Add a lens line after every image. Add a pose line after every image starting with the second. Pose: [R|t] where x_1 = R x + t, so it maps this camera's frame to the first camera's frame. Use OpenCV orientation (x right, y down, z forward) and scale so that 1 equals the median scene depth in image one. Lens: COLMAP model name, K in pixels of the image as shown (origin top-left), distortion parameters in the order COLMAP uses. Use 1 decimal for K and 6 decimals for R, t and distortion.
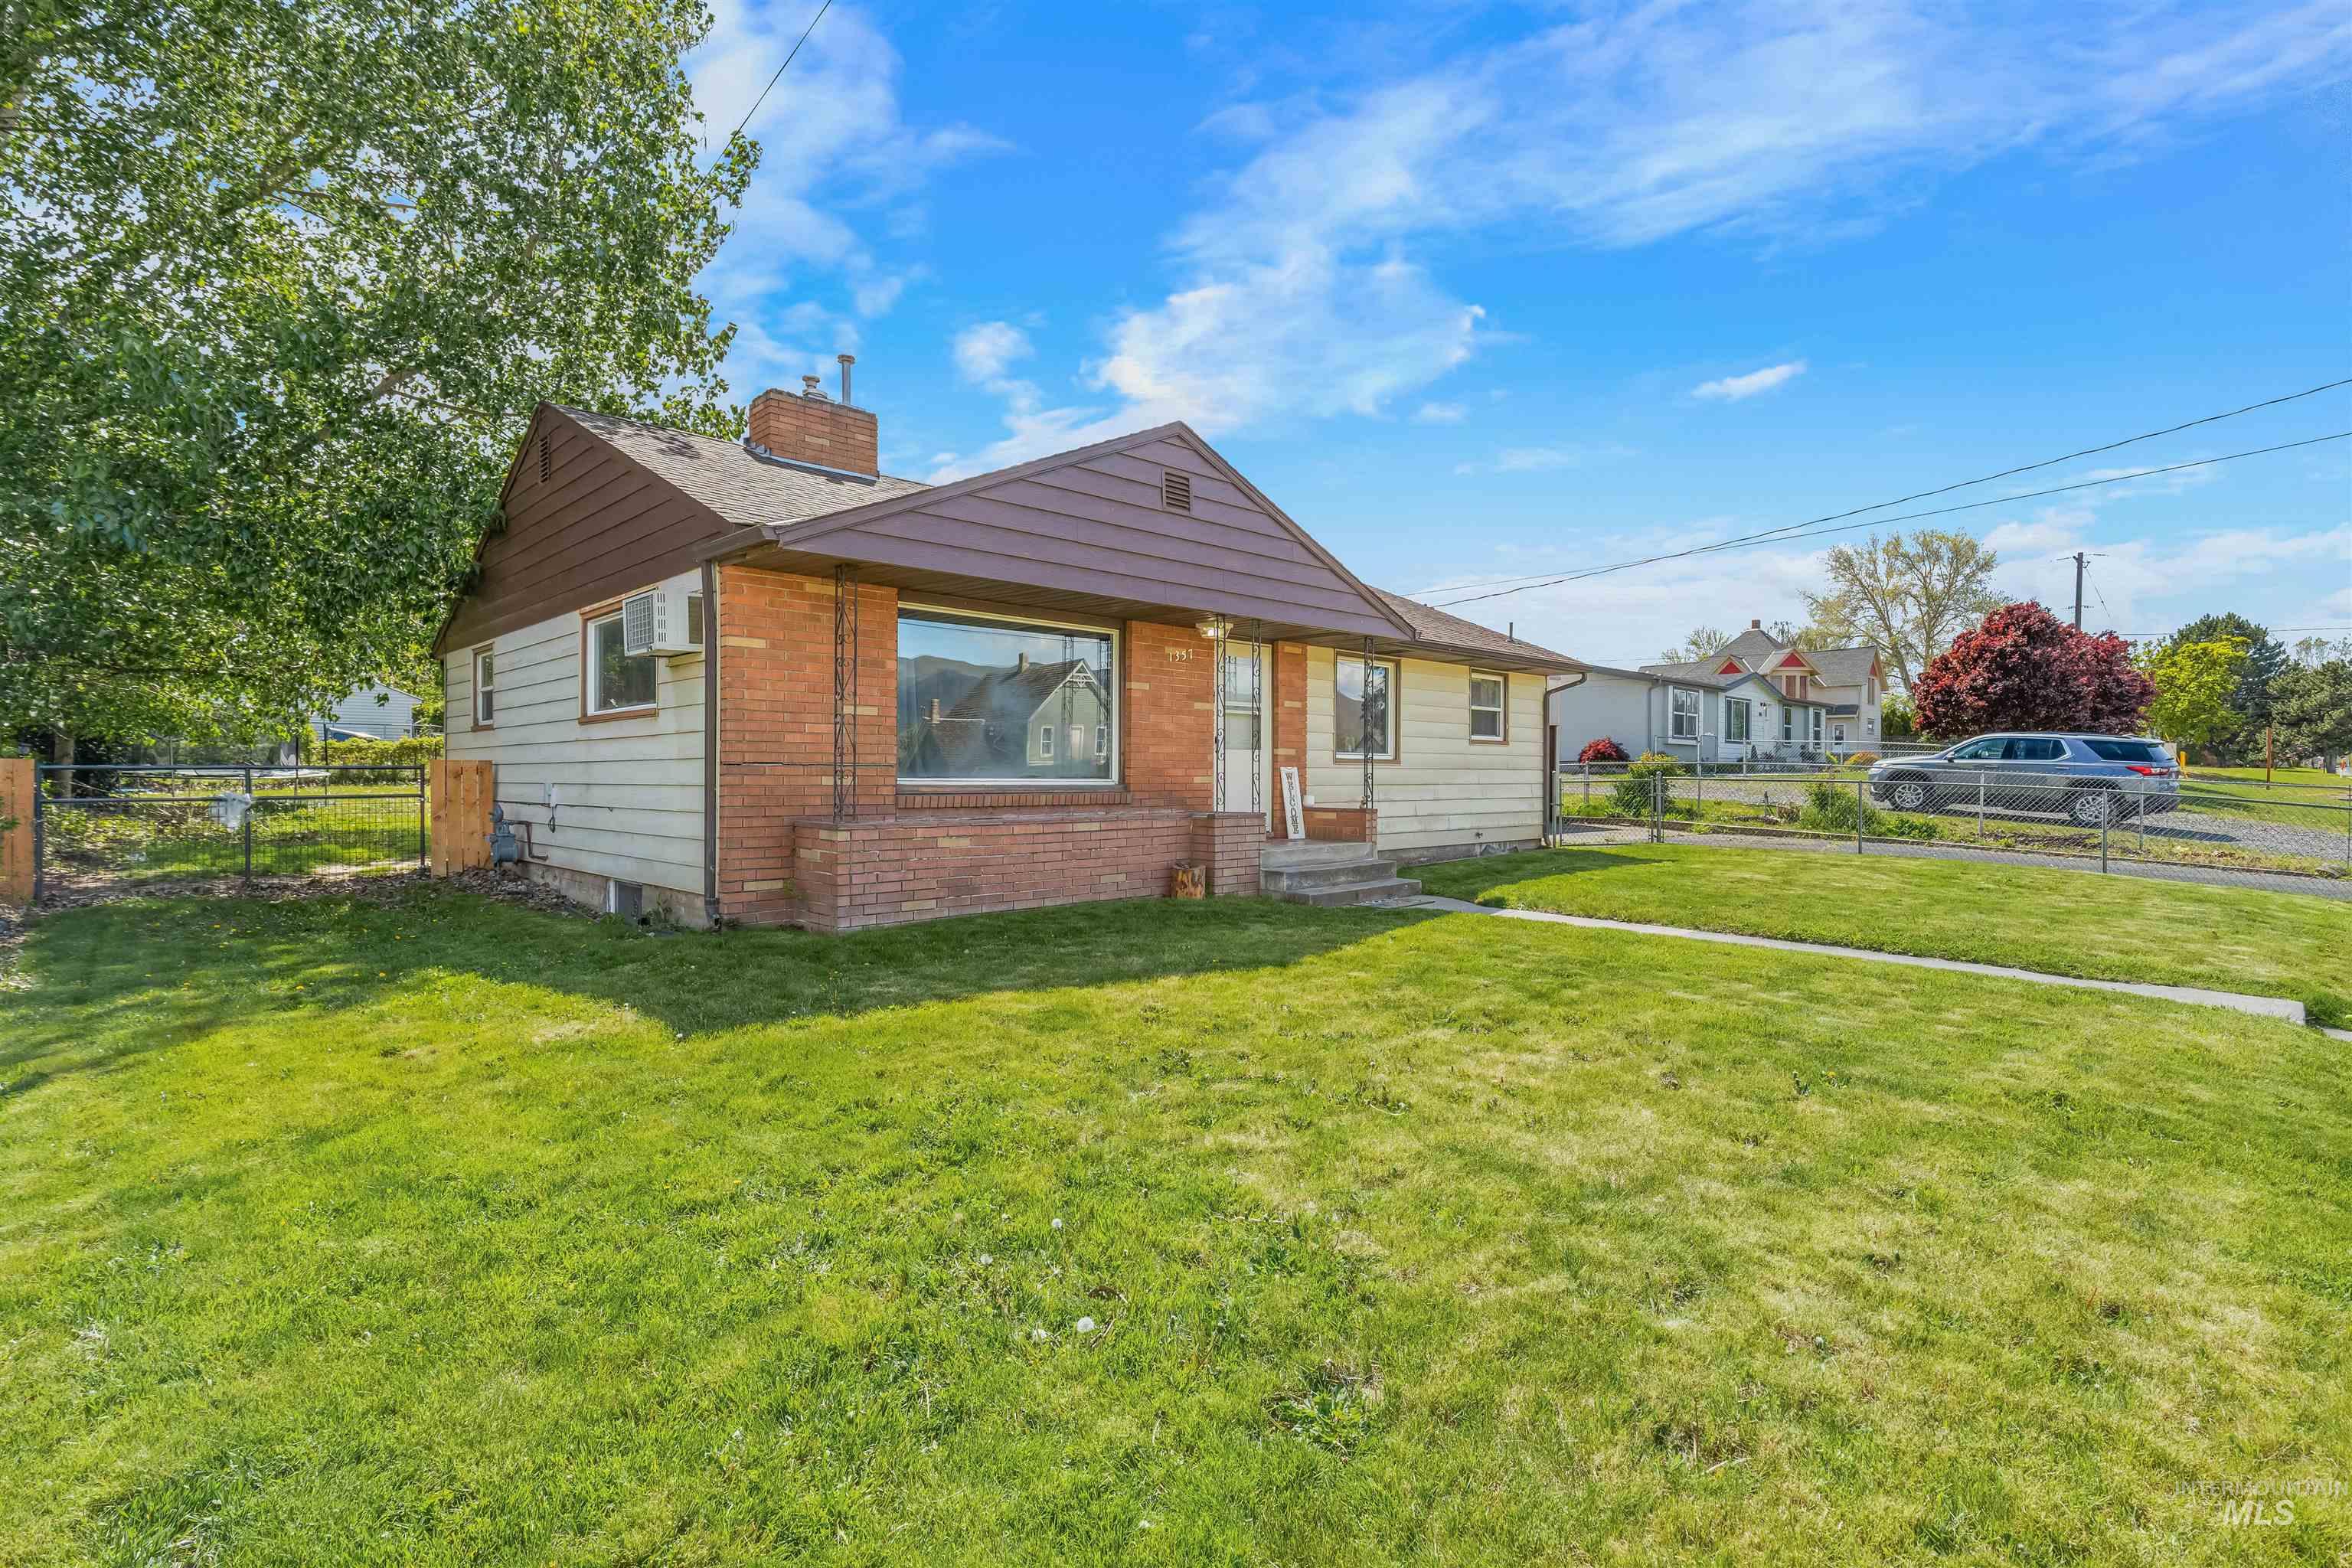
lens RADIAL K [[1135.0, 0, 1168.1], [0, 1135.0, 785.4], [0, 0, 1]] dist [-0.007618, 0.001801]
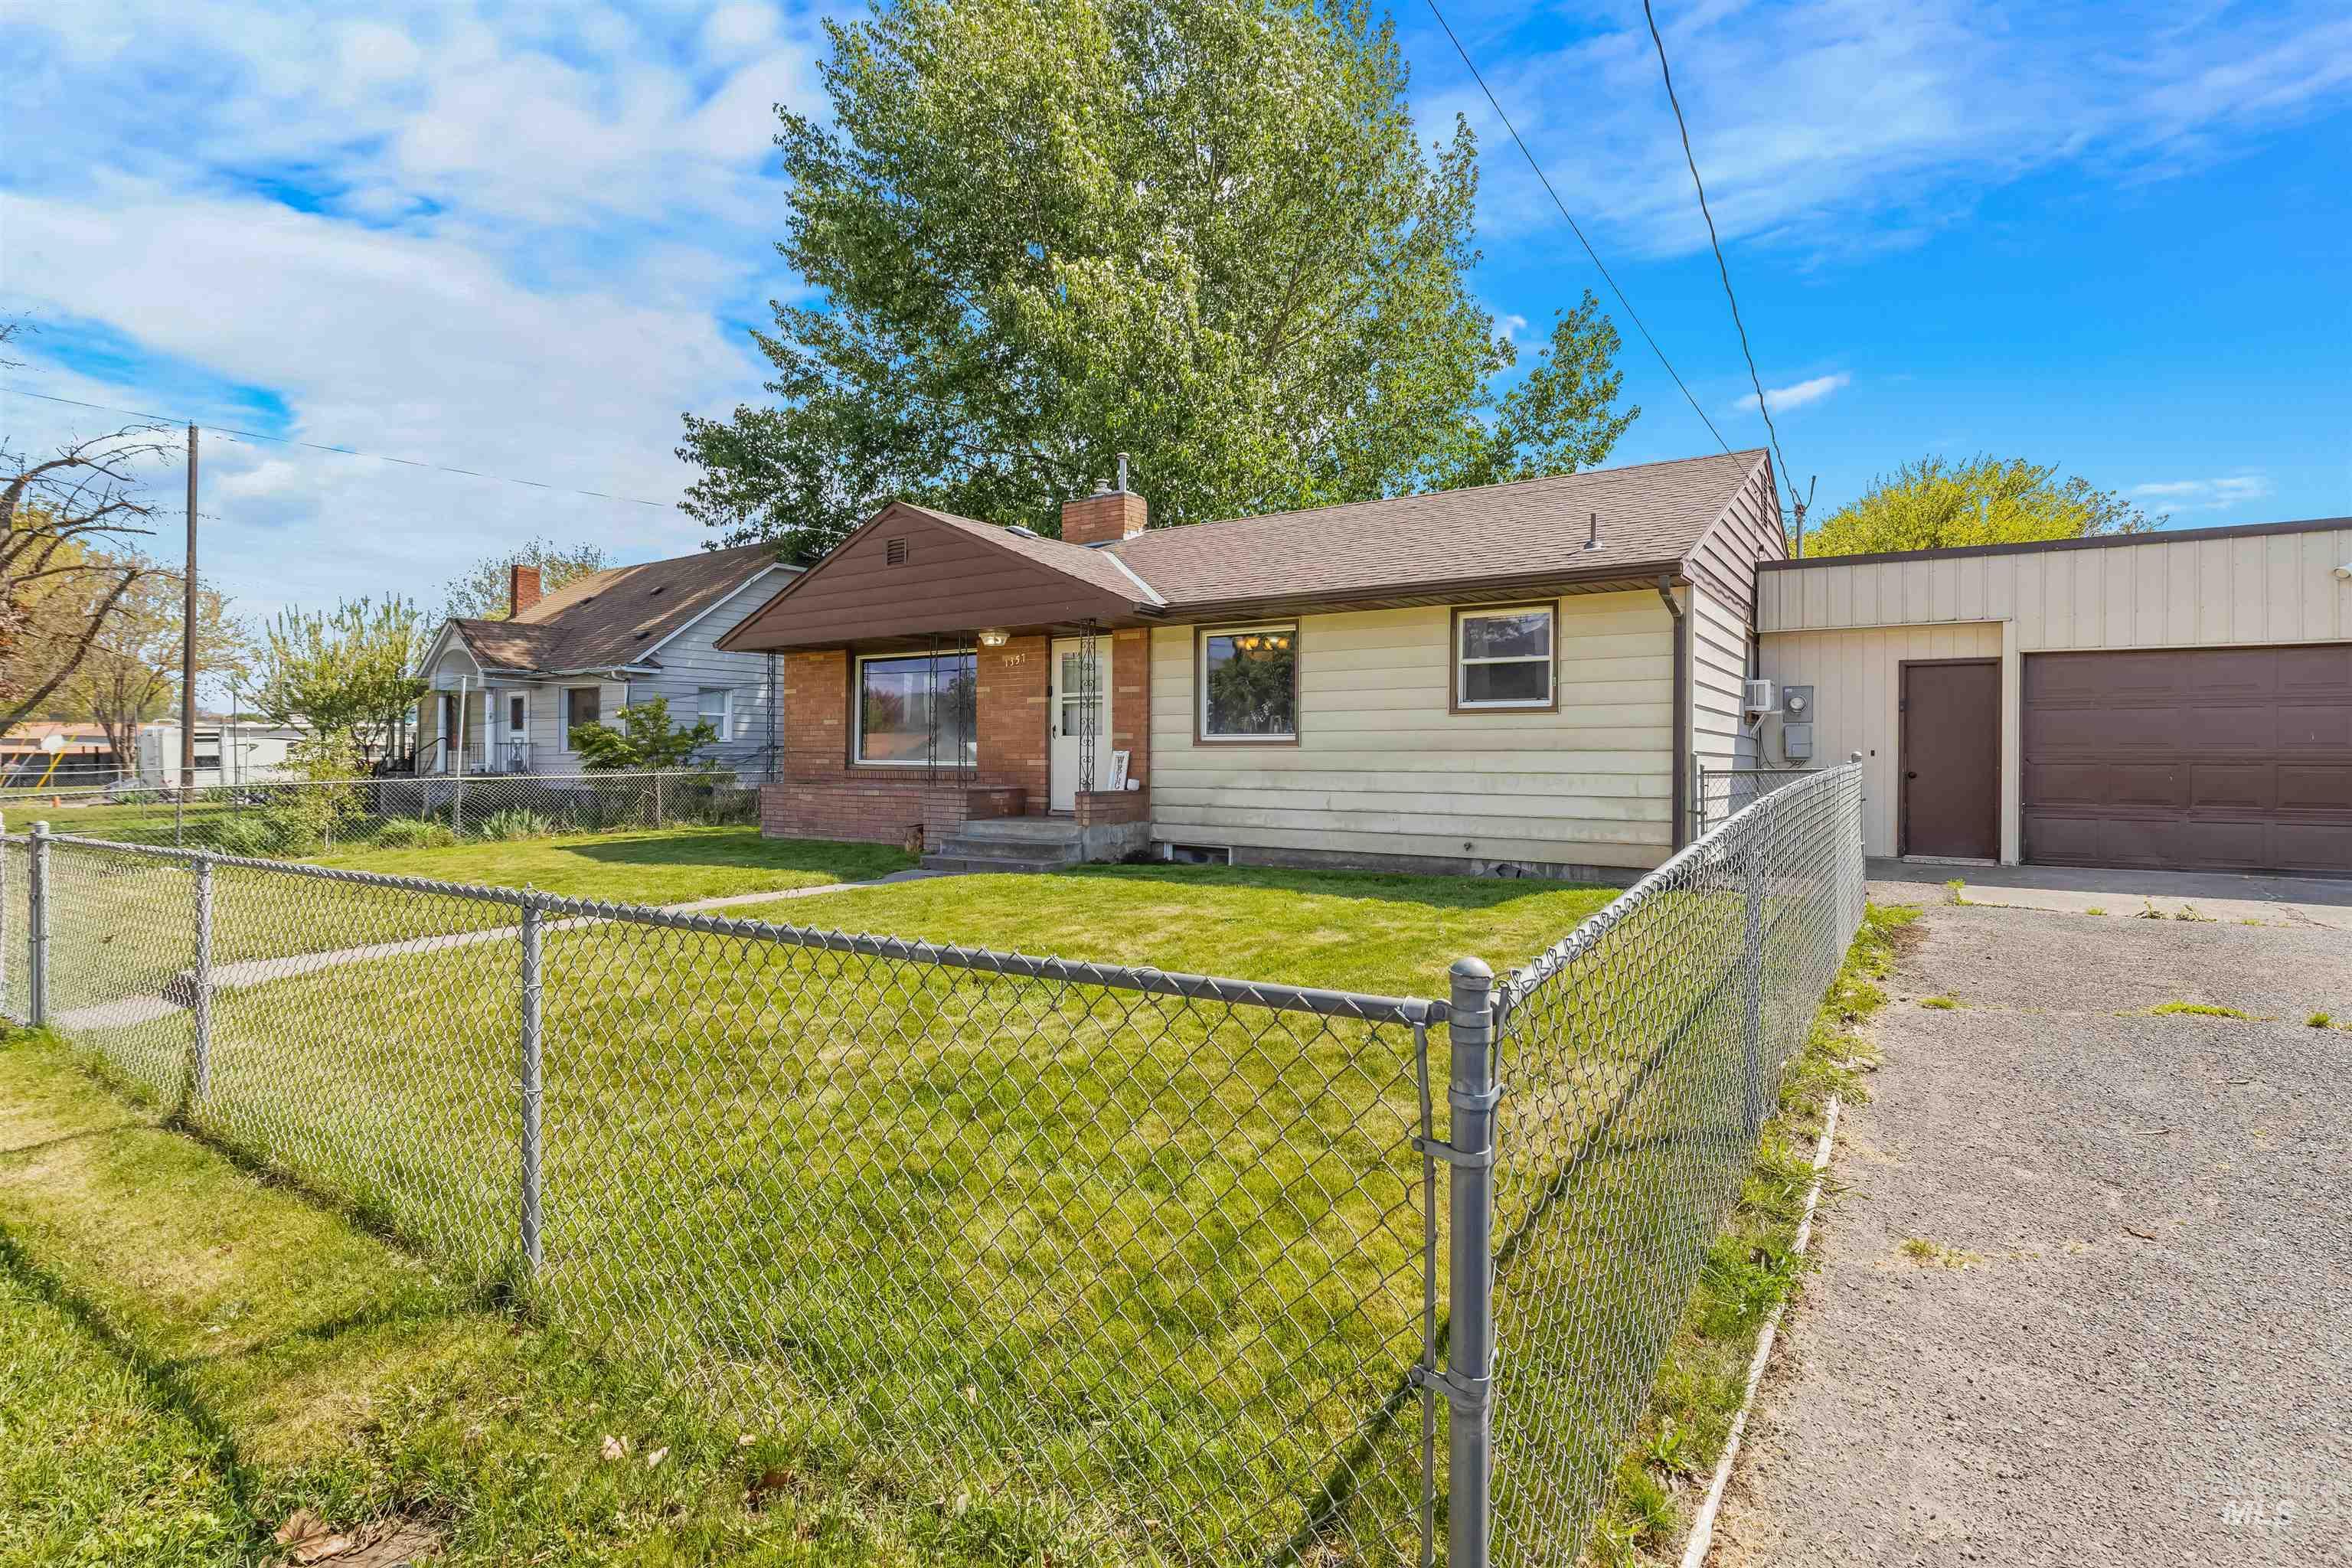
lens RADIAL K [[1135.0, 0, 1177.3], [0, 1135.0, 759.6], [0, 0, 1]] dist [-0.007618, 0.001801]
pose [[0.190426, -0.006600, -0.981679, 1.110416], [-0.015024, 0.999841, -0.009636, 0.000510], [0.981587, 0.016583, 0.190297, 0.848888]]
